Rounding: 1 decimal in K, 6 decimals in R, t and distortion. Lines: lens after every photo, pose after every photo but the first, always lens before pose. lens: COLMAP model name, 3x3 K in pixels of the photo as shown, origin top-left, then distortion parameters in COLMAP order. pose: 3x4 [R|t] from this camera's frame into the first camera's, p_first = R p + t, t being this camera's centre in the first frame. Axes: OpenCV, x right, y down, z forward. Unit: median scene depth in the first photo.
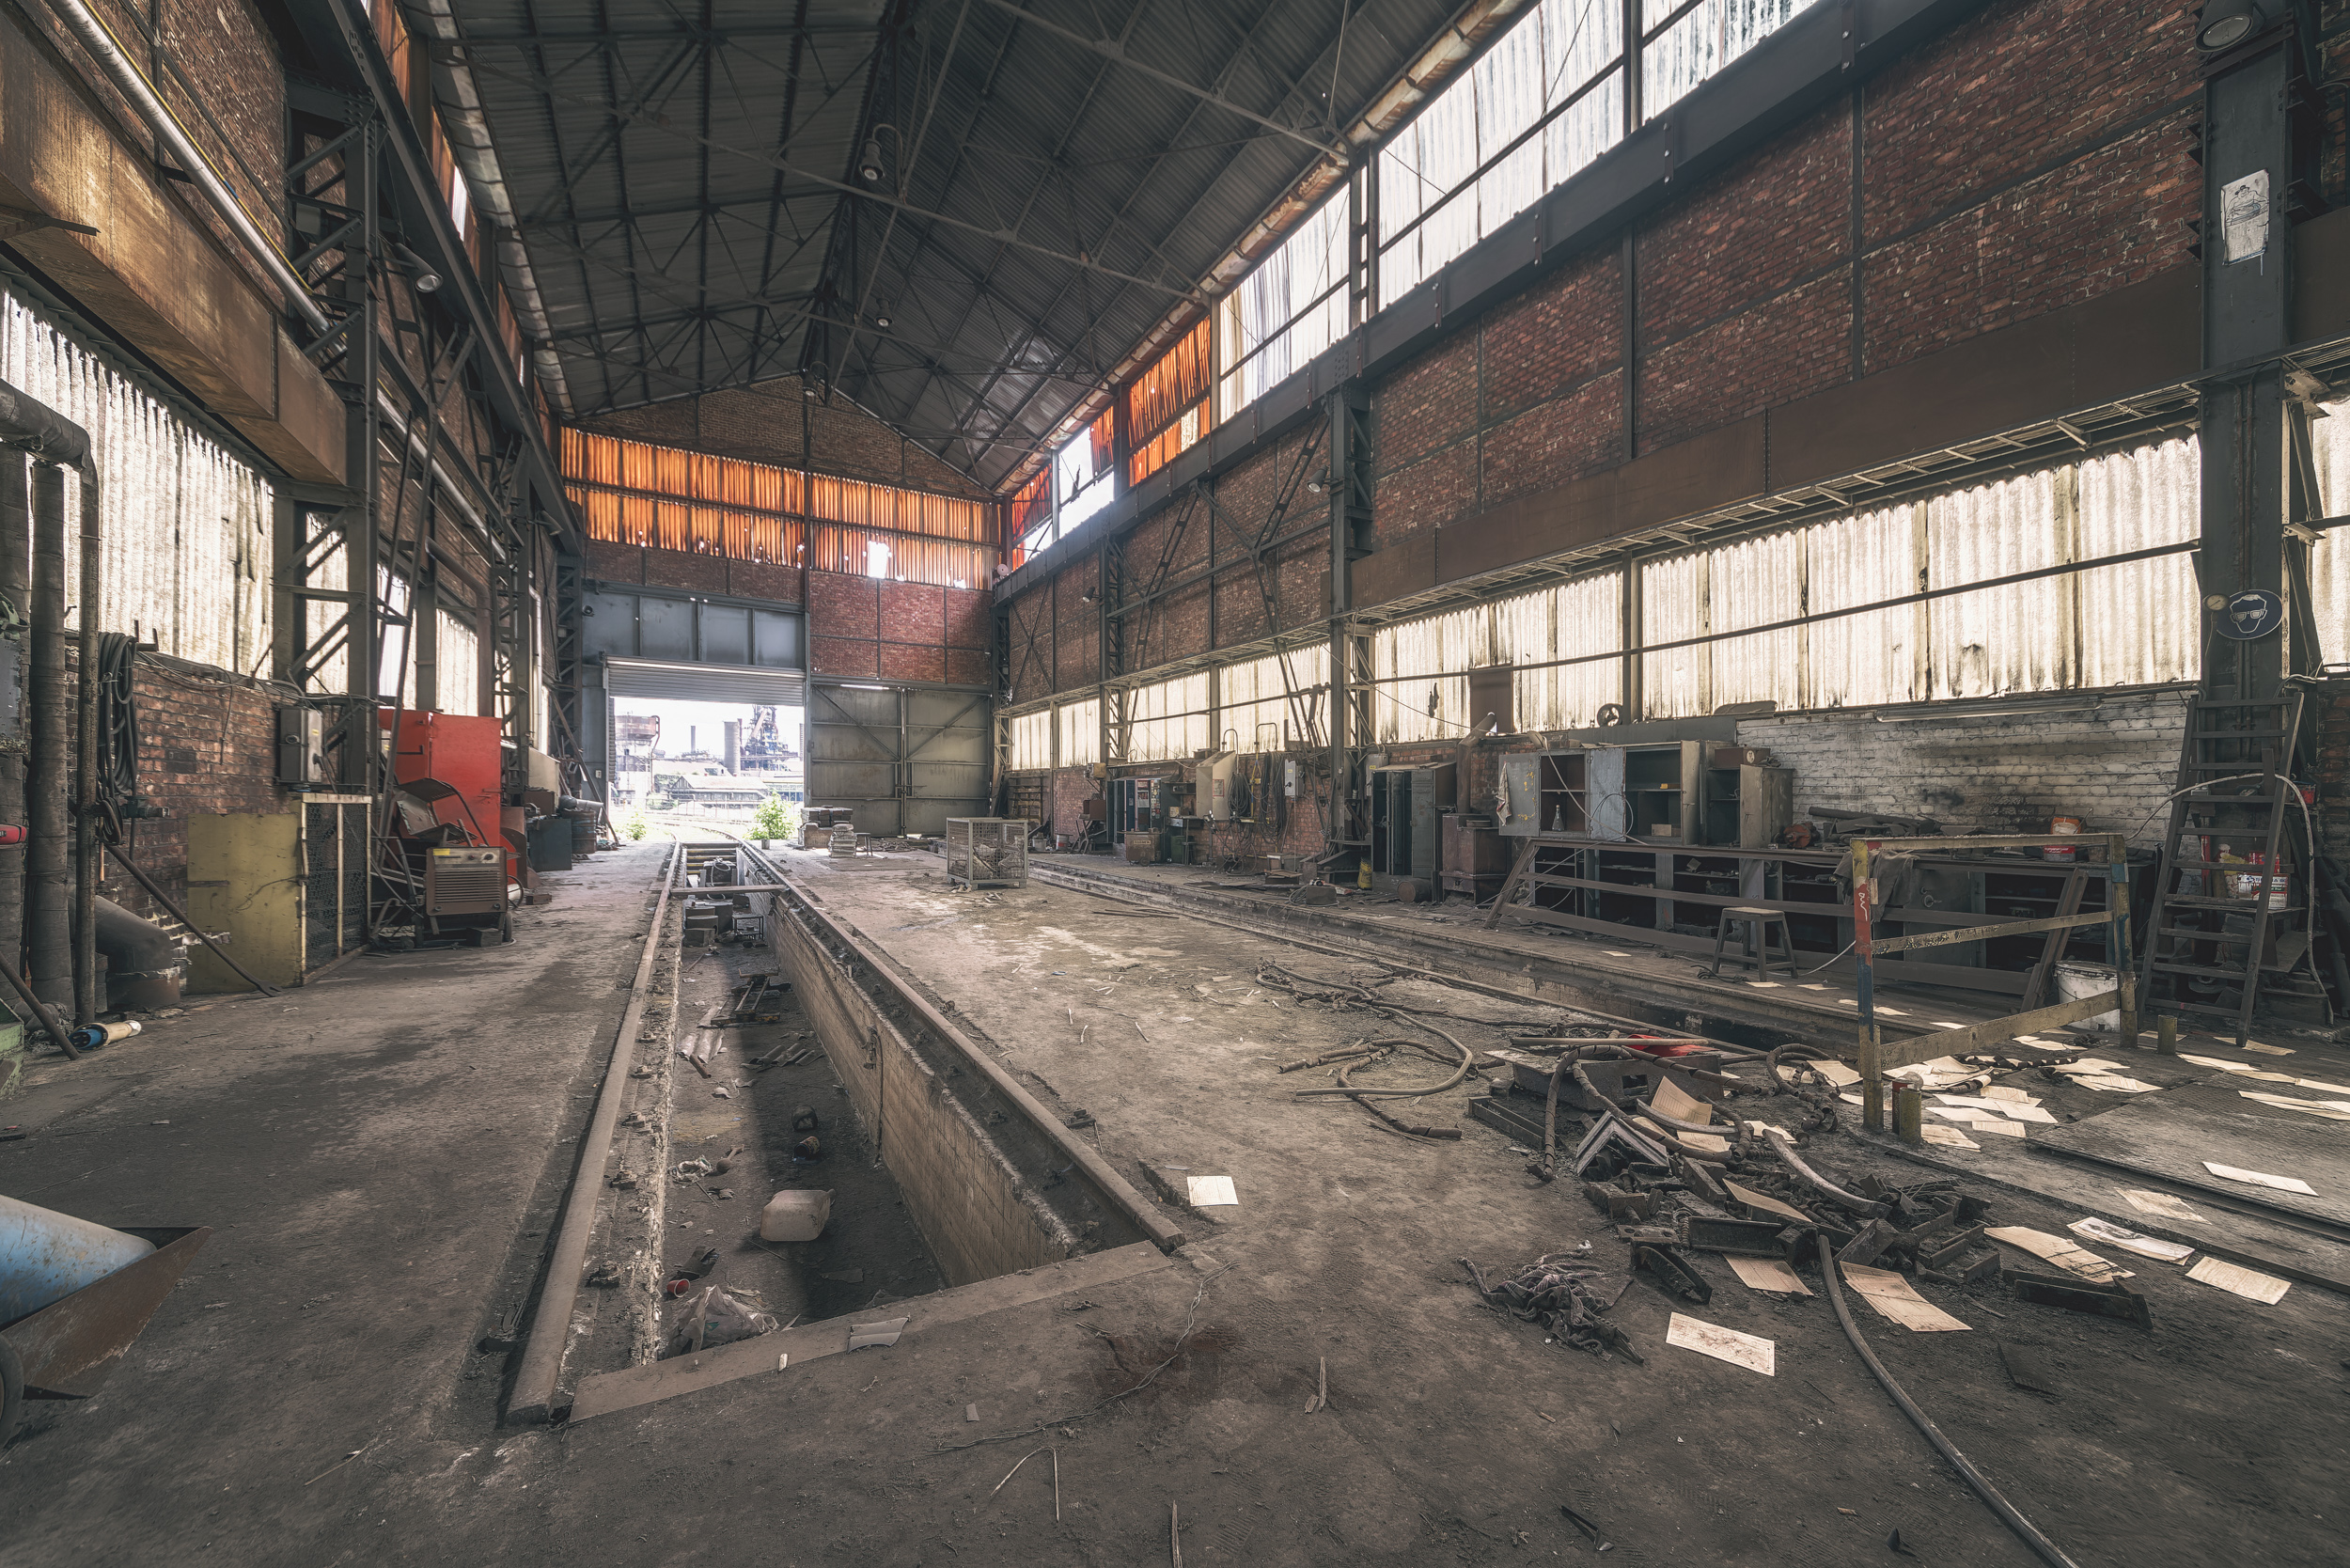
lens RADIAL K [[892.2, 0, 1178.8], [0, 892.2, 803.3], [0, 0, 1]] dist [0.022664, -0.000130]
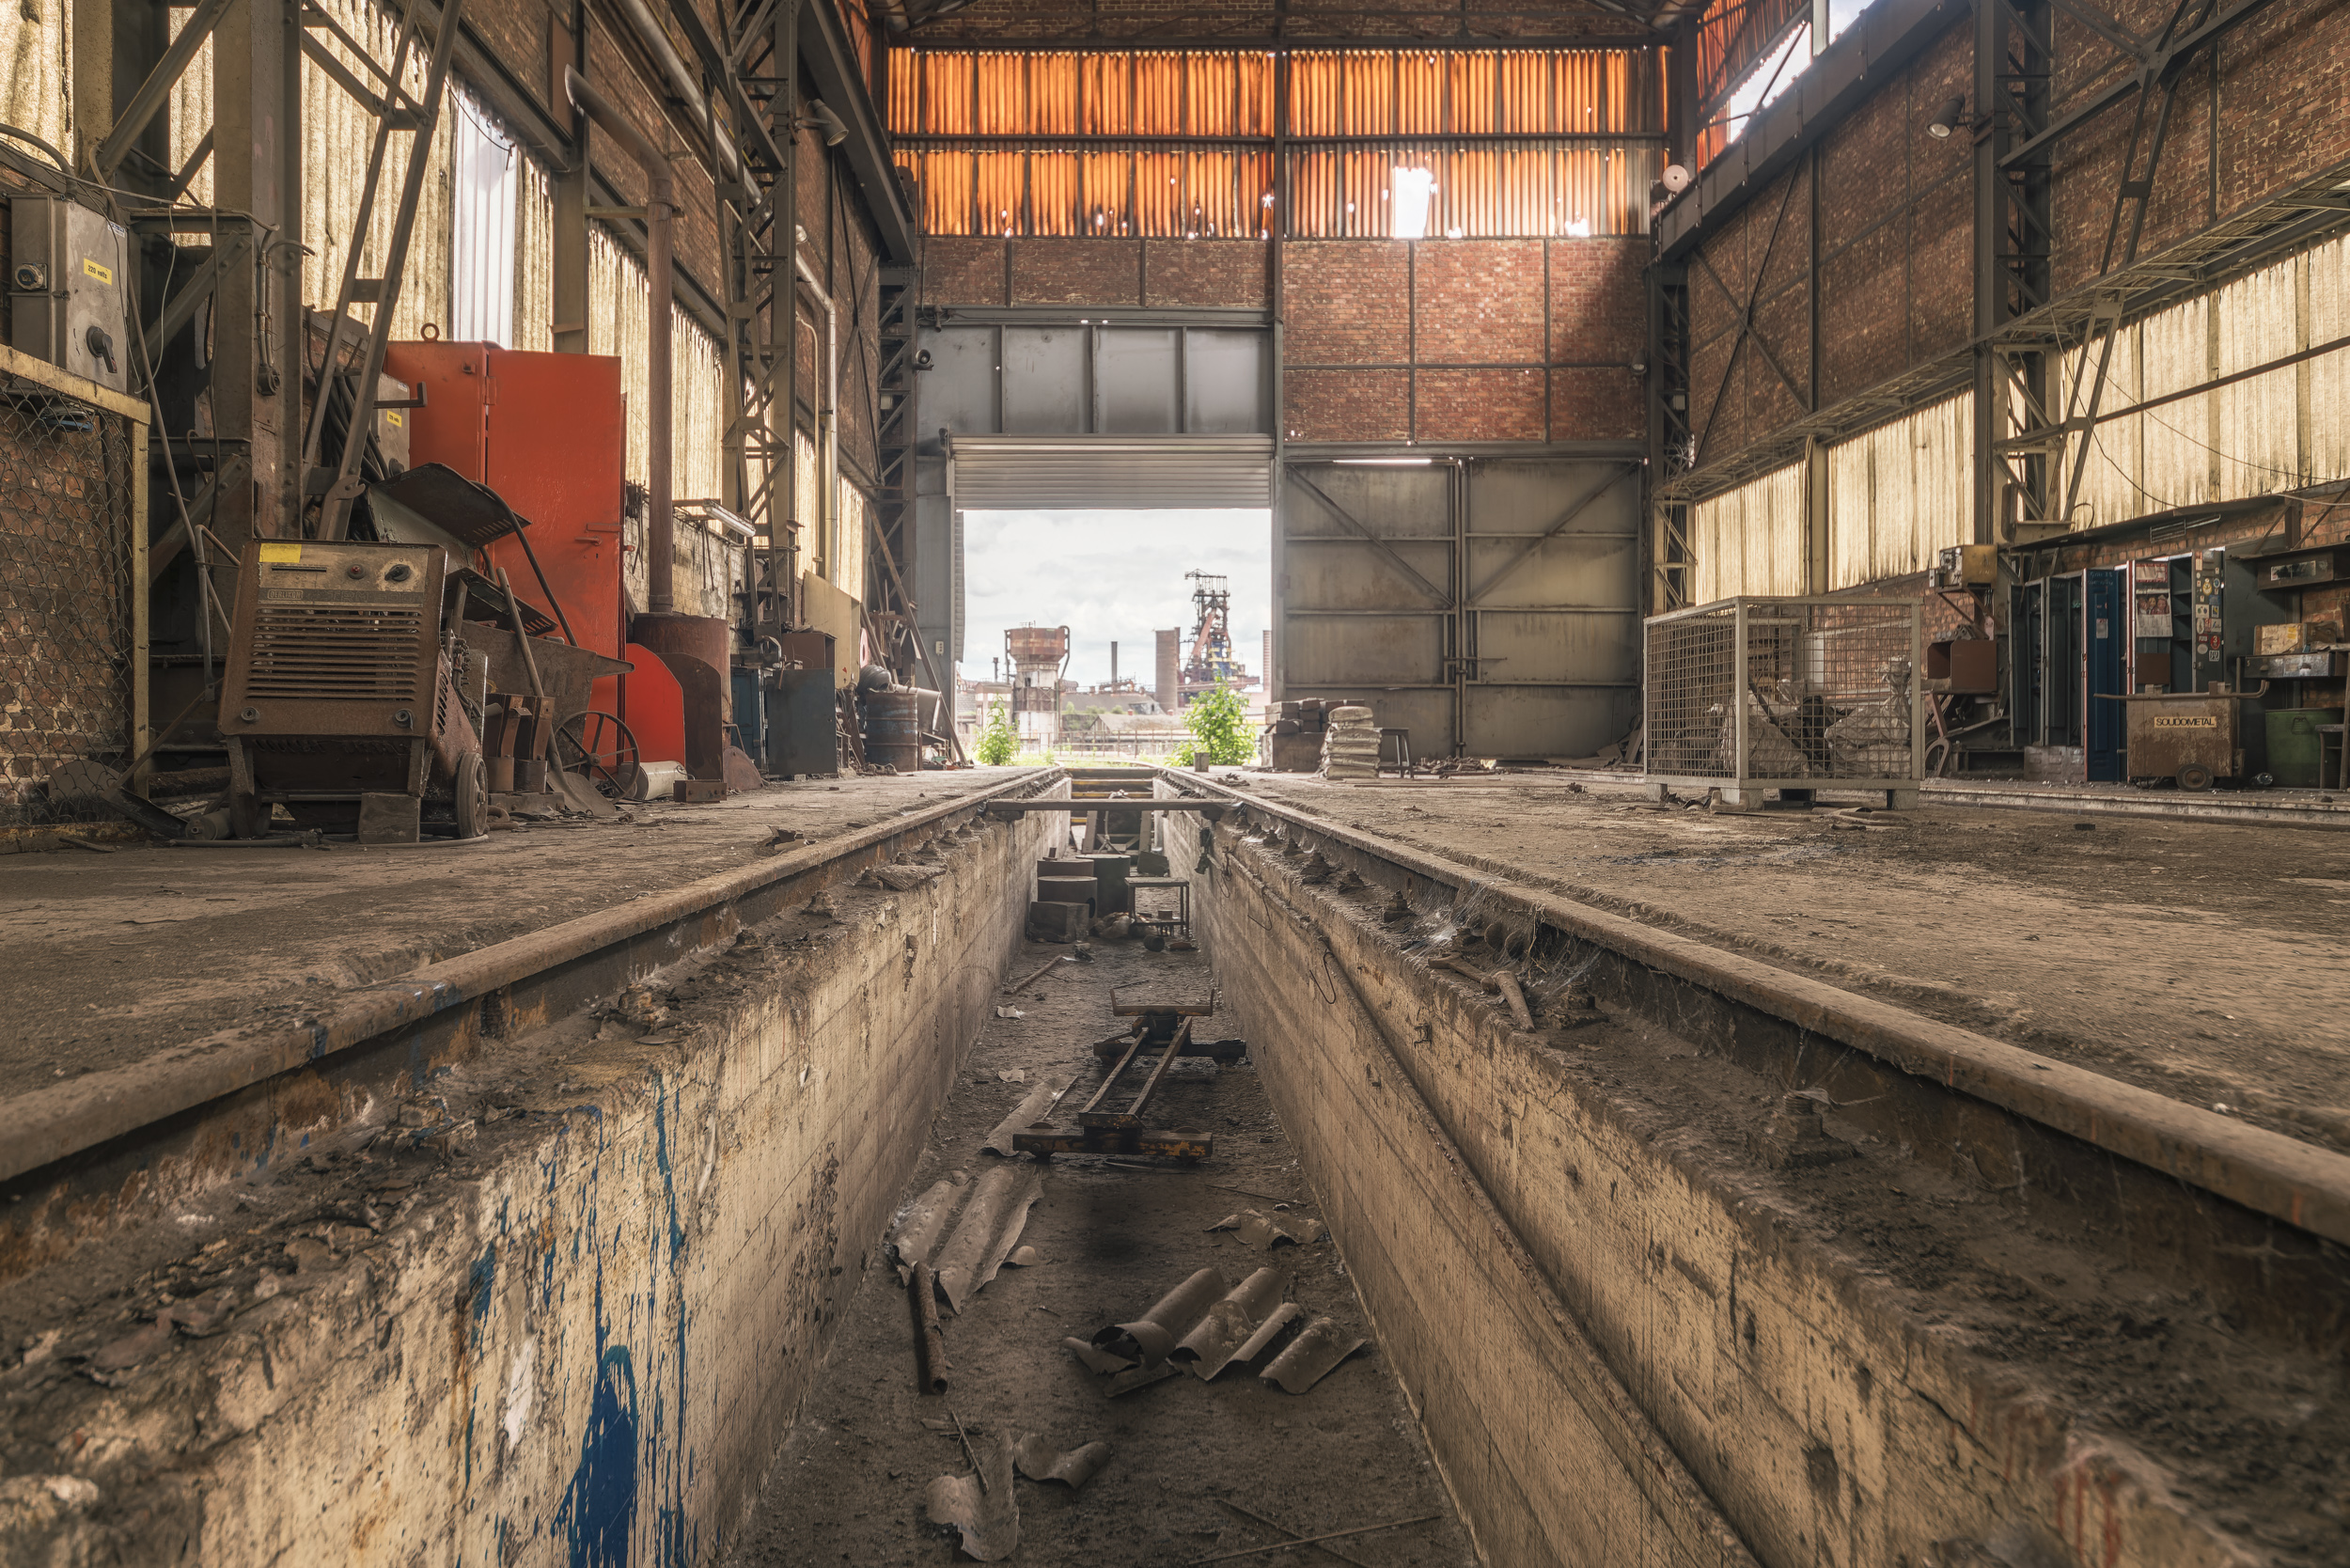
lens RADIAL K [[1506.9, 0, 1175.0], [0, 1506.9, 784.0], [0, 0, 1]] dist [0.031001, 0.001082]
pose [[0.896621, 0.003277, -0.442786, -0.086787], [0.001146, 0.999952, 0.009721, 0.041585], [0.442797, -0.009223, 0.896574, 0.202861]]
